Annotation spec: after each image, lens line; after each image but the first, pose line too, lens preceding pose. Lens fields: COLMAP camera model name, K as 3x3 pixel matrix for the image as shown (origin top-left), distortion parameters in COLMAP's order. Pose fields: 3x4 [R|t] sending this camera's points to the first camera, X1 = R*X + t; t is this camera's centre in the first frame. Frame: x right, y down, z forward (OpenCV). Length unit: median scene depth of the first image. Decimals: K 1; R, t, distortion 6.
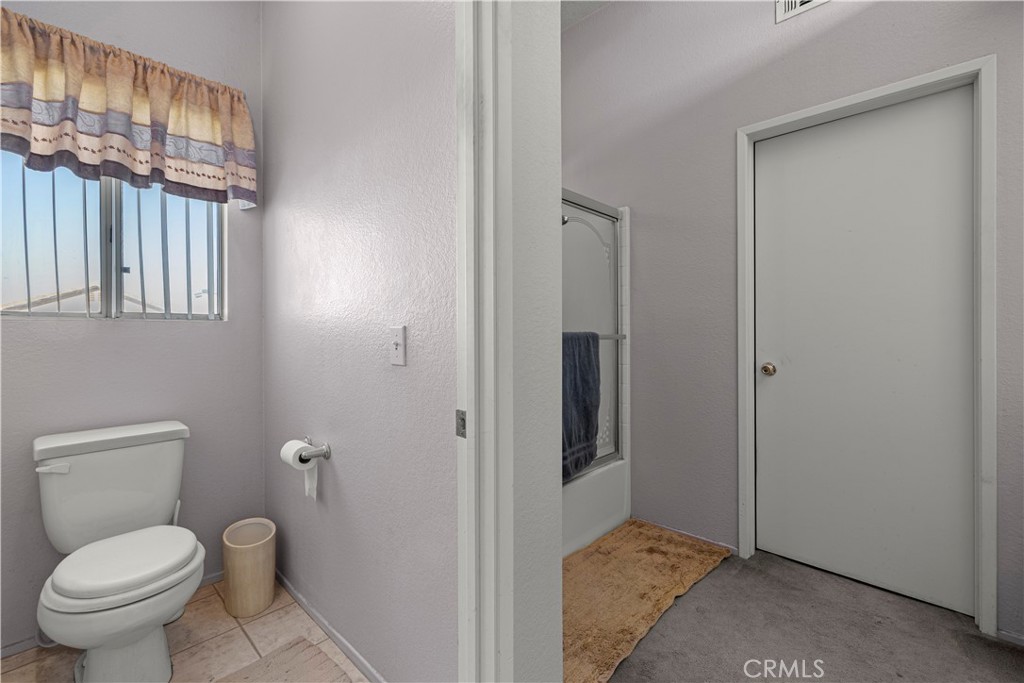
lens RADIAL K [[439.1, 0, 511.4], [0, 439.1, 330.5], [0, 0, 1]] dist [-0.000009, -0.000407]
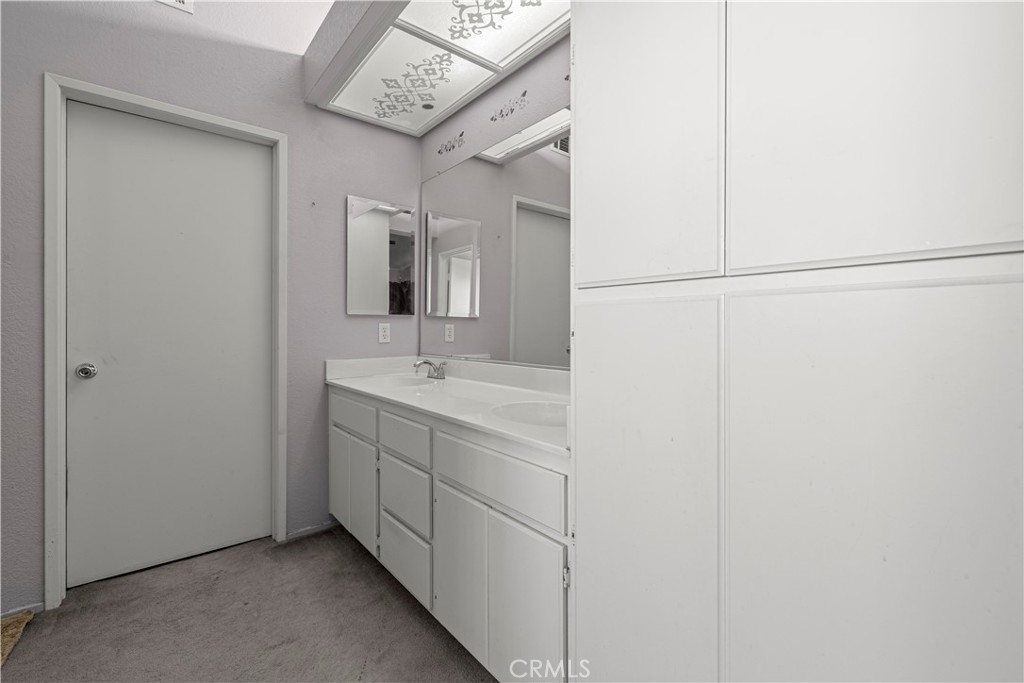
lens RADIAL K [[439.1, 0, 511.4], [0, 439.1, 330.5], [0, 0, 1]] dist [-0.000009, -0.000407]
pose [[0.114250, -0.004743, 0.993441, -0.198409], [-0.002067, 0.999985, 0.005012, 0.002365], [-0.993450, -0.002626, 0.114238, 0.084972]]
